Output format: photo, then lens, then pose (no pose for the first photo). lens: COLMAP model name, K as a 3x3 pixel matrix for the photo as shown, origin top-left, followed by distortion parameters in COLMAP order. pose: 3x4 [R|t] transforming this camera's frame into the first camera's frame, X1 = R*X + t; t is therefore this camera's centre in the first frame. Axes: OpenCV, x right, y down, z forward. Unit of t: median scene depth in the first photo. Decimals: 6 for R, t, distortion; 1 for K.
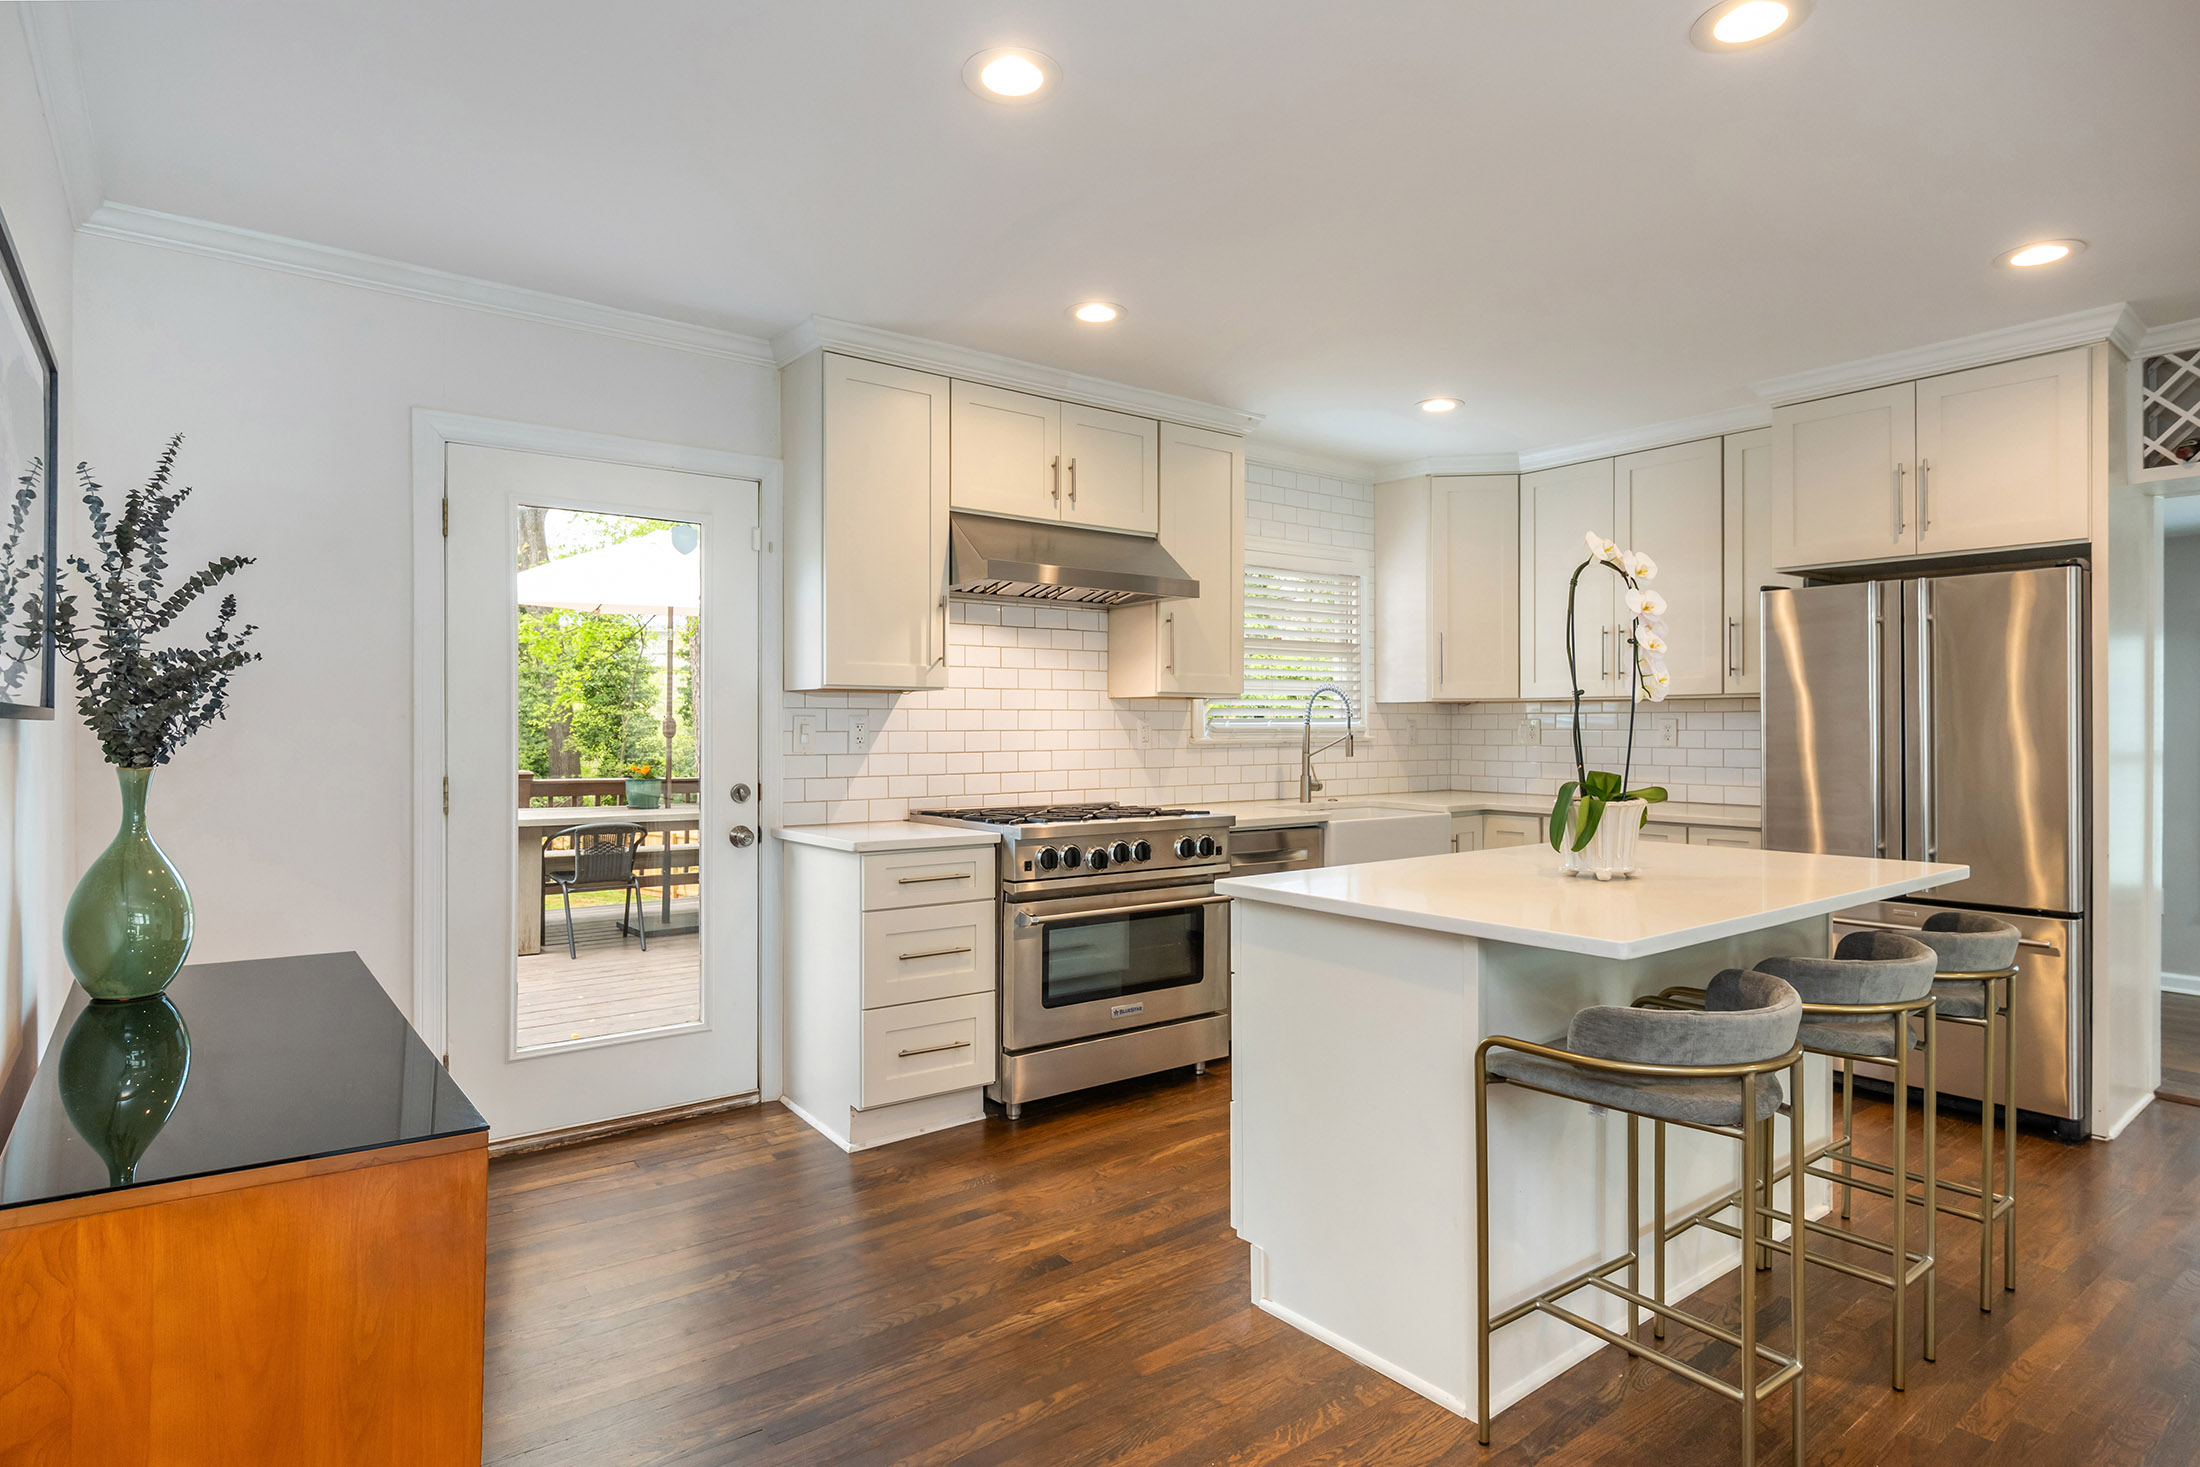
lens RADIAL K [[1178.0, 0, 1105.5], [0, 1178.0, 726.1], [0, 0, 1]] dist [0.003619, 0.000393]
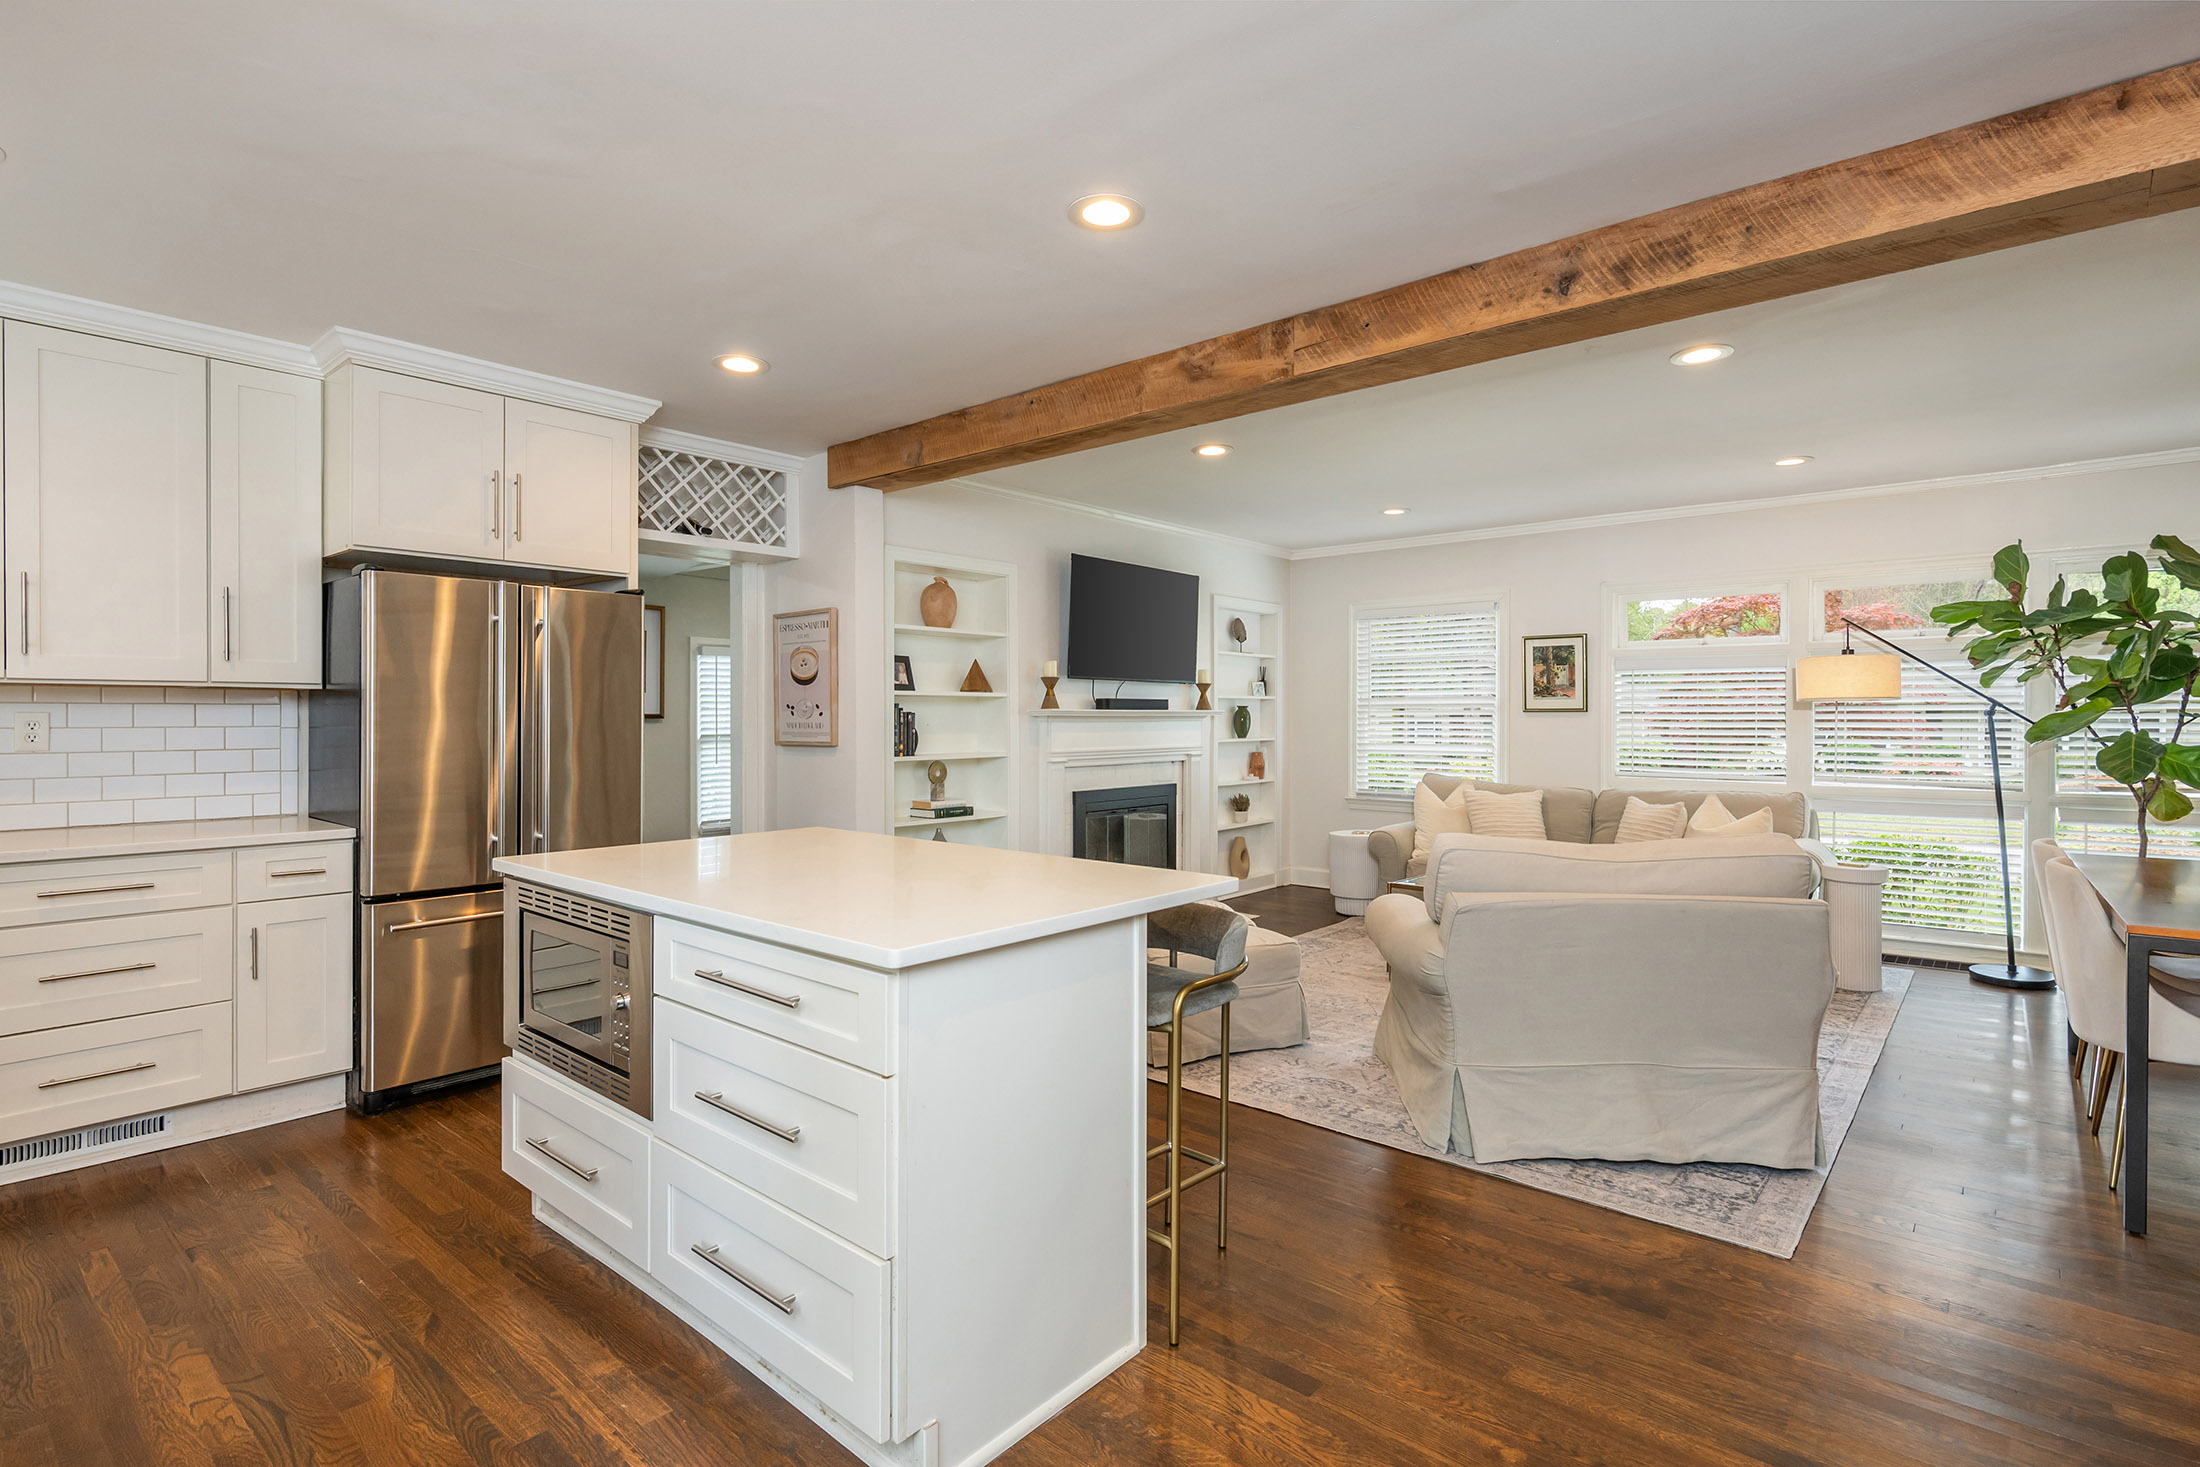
lens RADIAL K [[1044.0, 0, 1087.4], [0, 1044.0, 726.6], [0, 0, 1]] dist [0.002422, -0.004928]
pose [[-0.188257, -0.009351, 0.982075, -0.326445], [-0.000097, 0.999955, 0.009503, -0.003423], [-0.982120, 0.001693, -0.188249, 0.627398]]
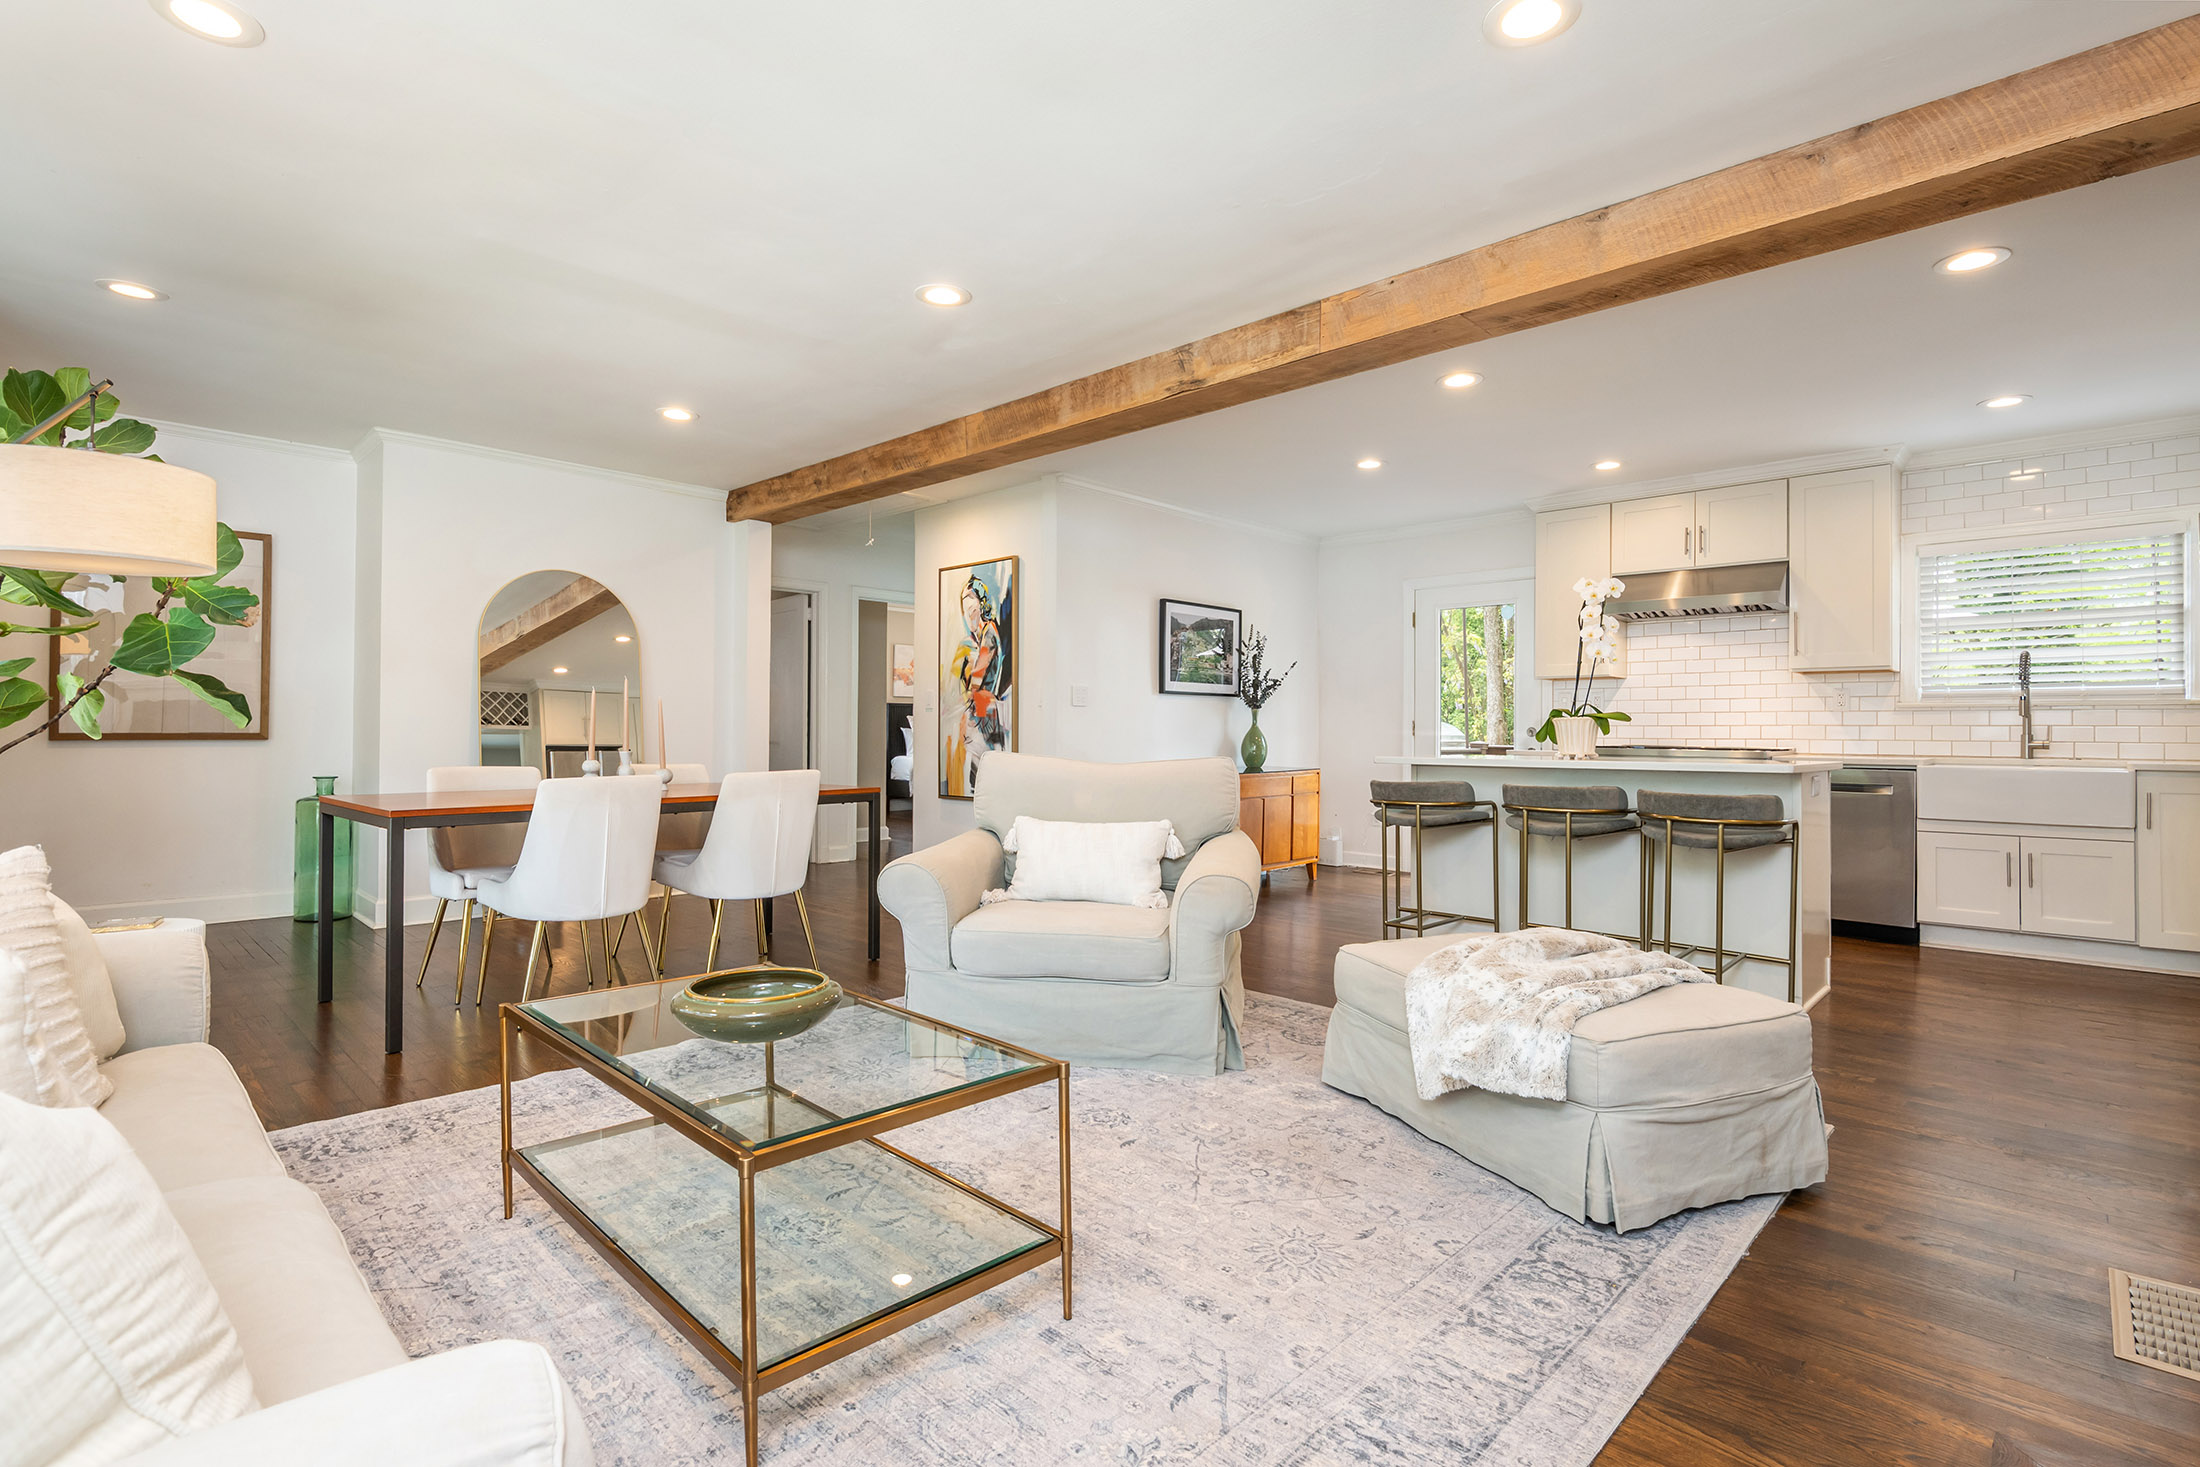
lens RADIAL K [[1031.8, 0, 1102.3], [0, 1031.8, 722.1], [0, 0, 1]] dist [-0.002995, -0.005404]
pose [[0.148401, -0.009370, -0.988883, 1.237253], [-0.007595, 0.999915, -0.010614, 0.059138], [0.988898, 0.009085, 0.148317, -0.001958]]
